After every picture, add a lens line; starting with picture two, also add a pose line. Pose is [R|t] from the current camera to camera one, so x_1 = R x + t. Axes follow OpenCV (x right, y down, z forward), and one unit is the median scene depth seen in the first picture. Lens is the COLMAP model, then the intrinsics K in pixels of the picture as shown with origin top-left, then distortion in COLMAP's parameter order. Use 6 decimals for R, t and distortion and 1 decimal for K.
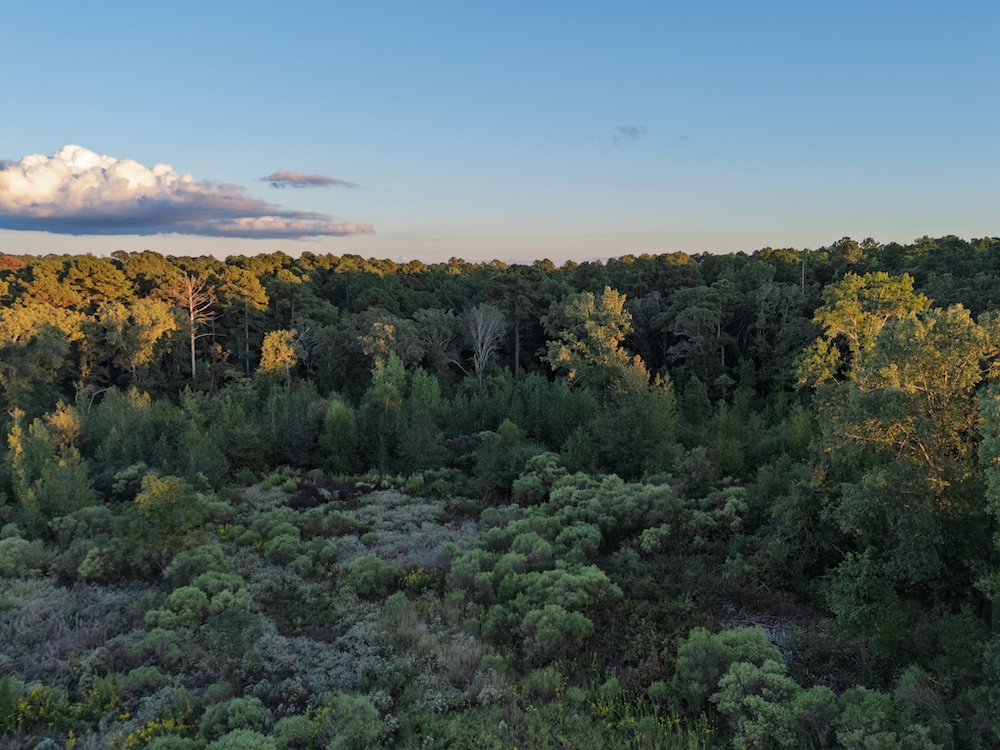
lens RADIAL K [[697.7, 0, 500.0], [0, 697.7, 375.0], [0, 0, 1]] dist [0.035618, -0.001668]
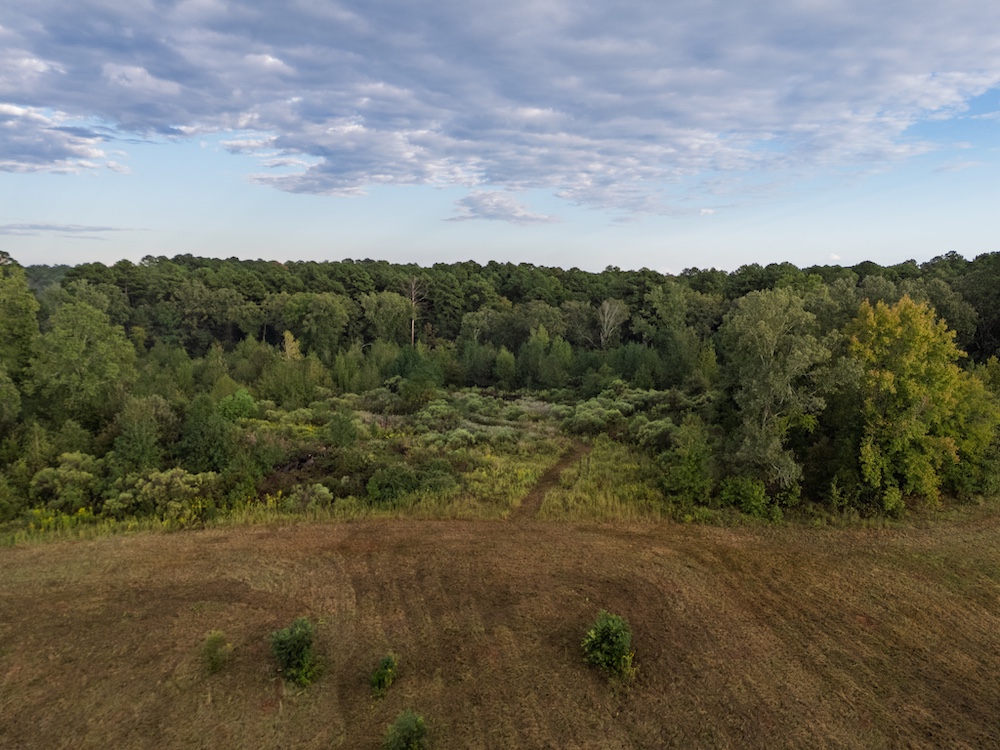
lens RADIAL K [[695.1, 0, 500.0], [0, 695.1, 375.0], [0, 0, 1]] dist [0.110707, -0.000503]
pose [[0.967754, 0.049958, -0.246894, 0.113451], [-0.053496, 0.998539, -0.007640, 0.075067], [0.246151, 0.020602, 0.969012, -0.408475]]
